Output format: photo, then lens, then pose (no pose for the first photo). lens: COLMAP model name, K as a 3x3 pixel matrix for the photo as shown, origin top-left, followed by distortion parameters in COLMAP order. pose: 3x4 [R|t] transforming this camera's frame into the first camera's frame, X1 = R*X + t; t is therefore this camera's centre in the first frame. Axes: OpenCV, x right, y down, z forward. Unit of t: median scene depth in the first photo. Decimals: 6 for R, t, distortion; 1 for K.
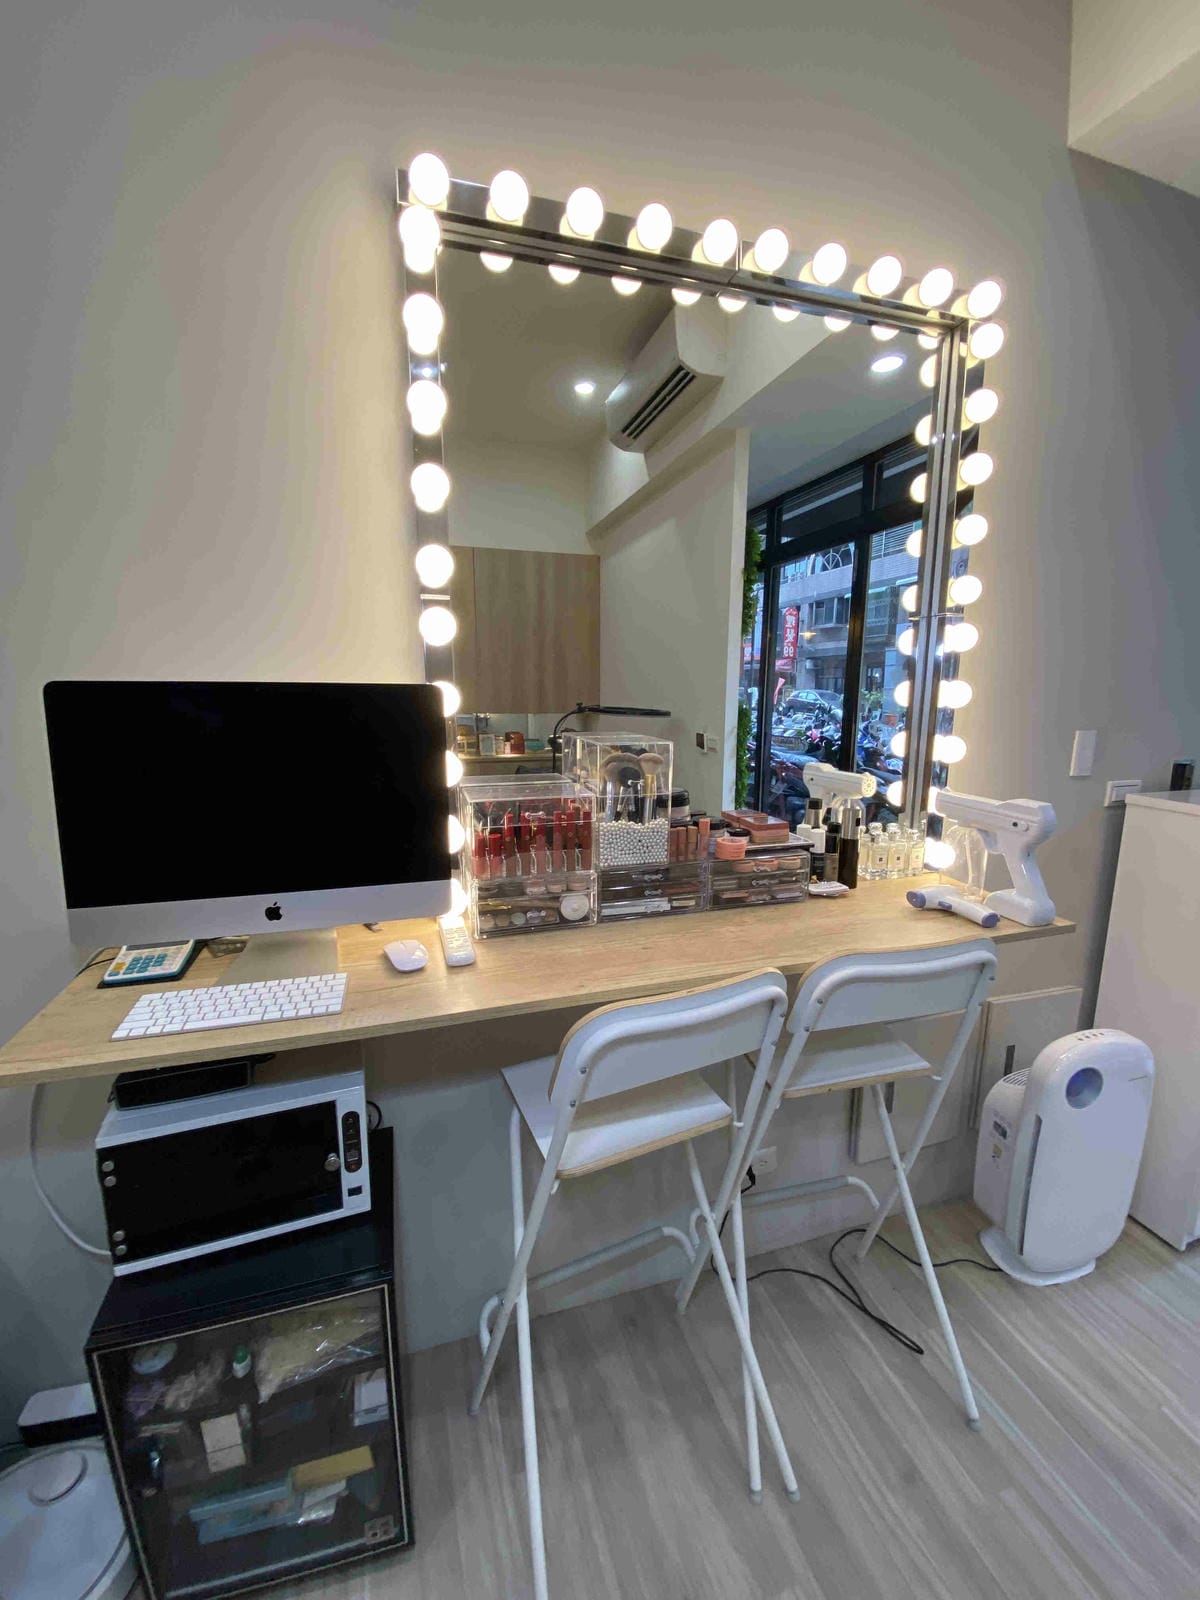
lens RADIAL K [[642.2, 0, 606.4], [0, 642.2, 799.4], [0, 0, 1]] dist [0.014164, -0.017463]
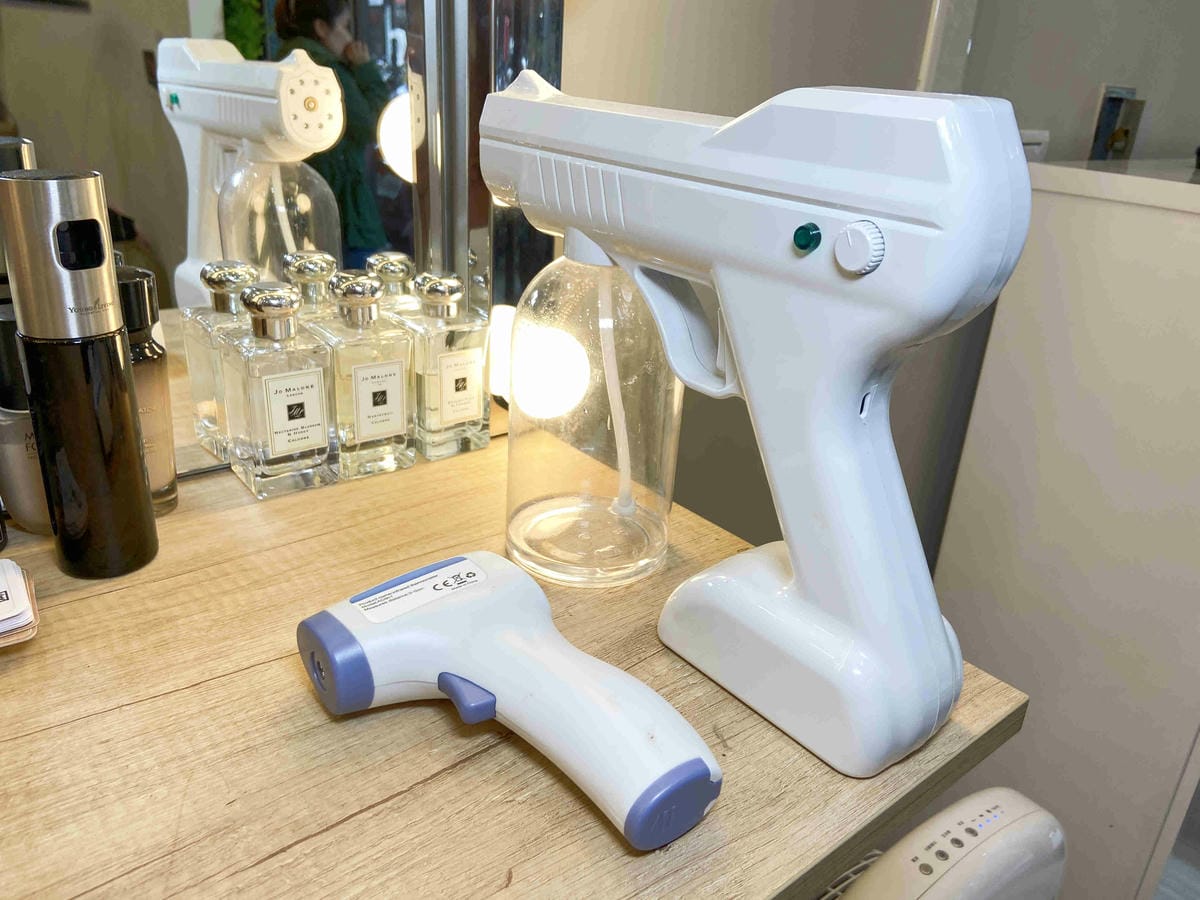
lens RADIAL K [[910.2, 0, 600.0], [0, 910.2, 450.0], [0, 0, 1]] dist [-0.001116, -0.001170]
pose [[0.926900, -0.100994, 0.361466, 0.480133], [0.012412, 0.970835, 0.239426, 0.036033], [-0.375104, -0.217437, 0.901120, 0.772433]]
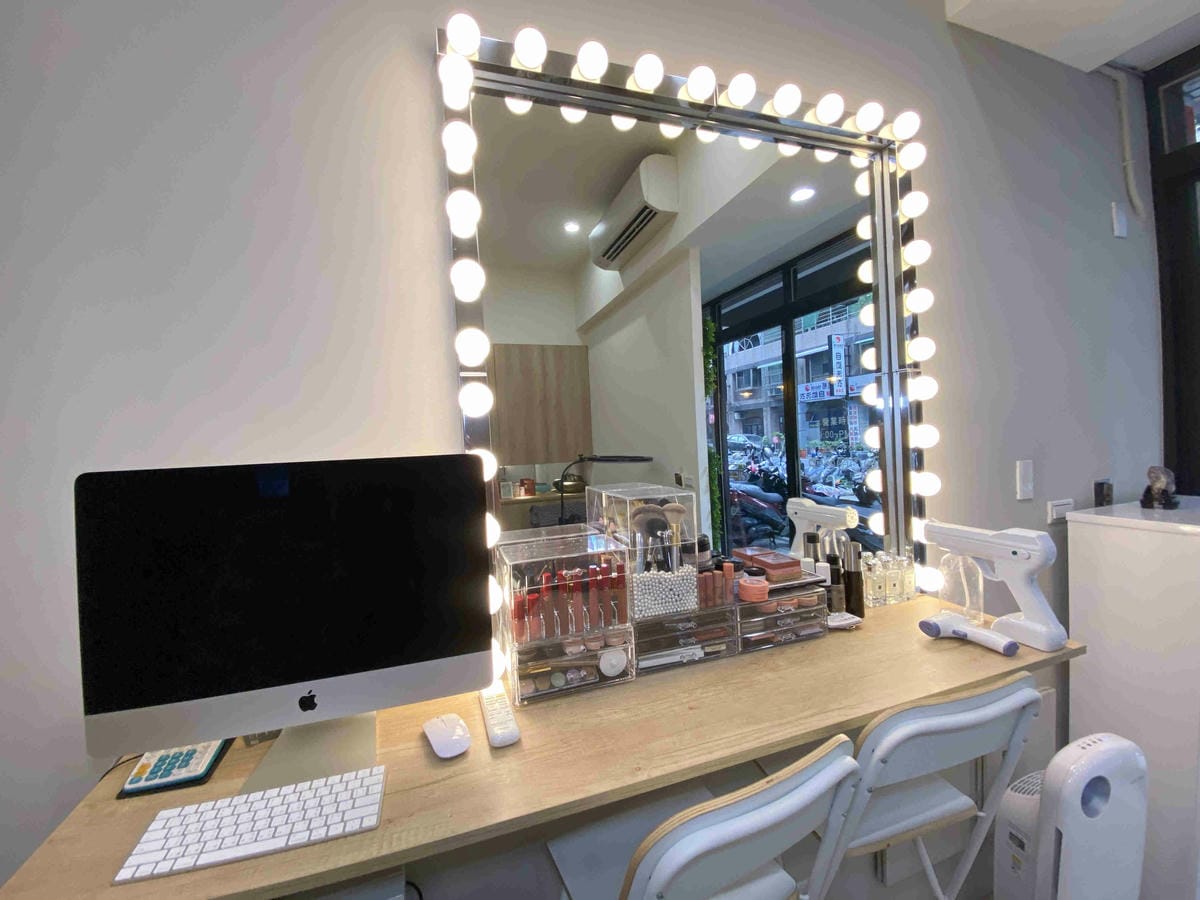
lens RADIAL K [[481.7, 0, 600.0], [0, 481.7, 450.0], [0, 0, 1]] dist [0.014164, -0.017463]
pose [[0.998551, -0.050586, 0.018368, -0.062111], [0.052781, 0.987183, -0.150612, -0.045126], [-0.010513, 0.151363, 0.988422, 0.180006]]
